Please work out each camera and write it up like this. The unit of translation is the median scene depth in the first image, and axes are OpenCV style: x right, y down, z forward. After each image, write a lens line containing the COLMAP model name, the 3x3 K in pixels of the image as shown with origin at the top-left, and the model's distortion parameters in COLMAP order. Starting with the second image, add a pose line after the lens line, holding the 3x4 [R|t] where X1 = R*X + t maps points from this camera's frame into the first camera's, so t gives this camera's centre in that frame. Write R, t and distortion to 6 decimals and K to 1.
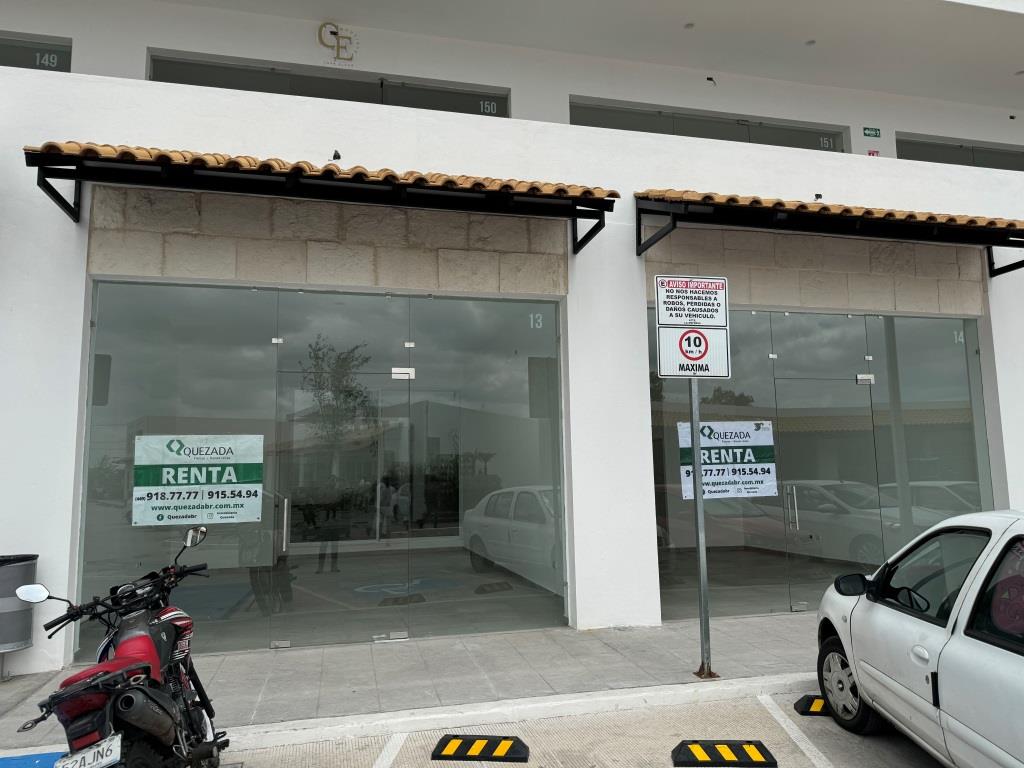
lens RADIAL K [[712.9, 0, 514.9], [0, 712.9, 388.0], [0, 0, 1]] dist [0.122248, -0.221630]
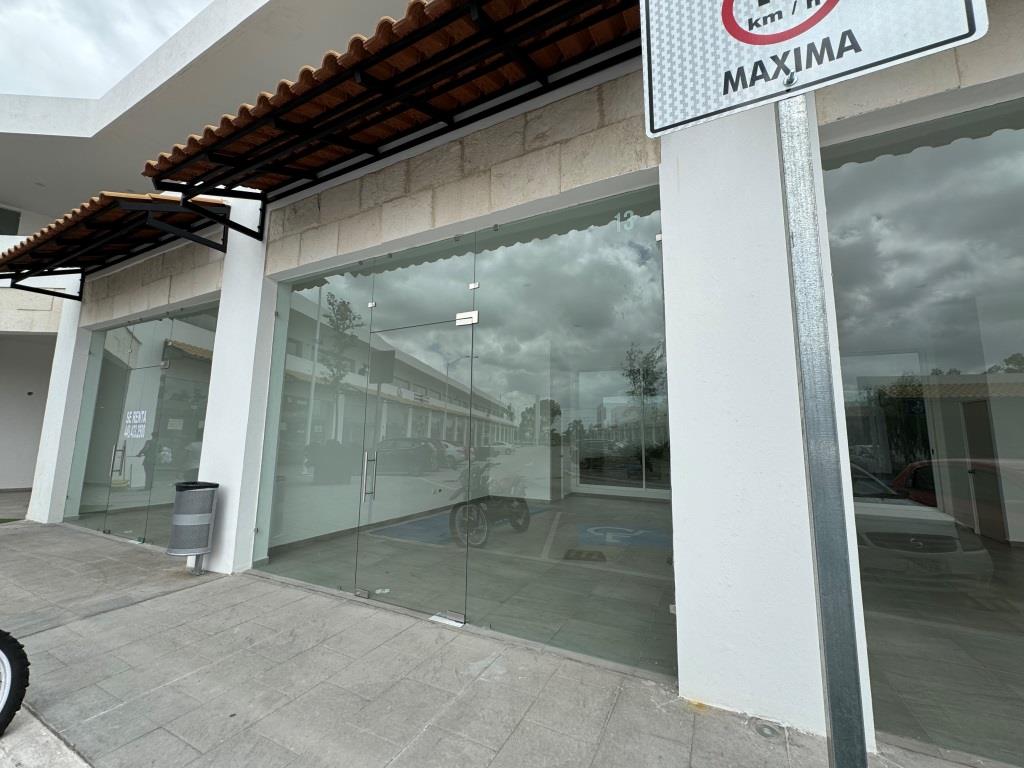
lens RADIAL K [[408.4, 0, 512.0], [0, 408.4, 384.0], [0, 0, 1]] dist [-0.001923, -0.000160]
pose [[0.754975, -0.059145, -0.653081, 0.219371], [0.054353, 0.998141, -0.027562, 0.080302], [0.653497, -0.014688, 0.756787, 0.665395]]
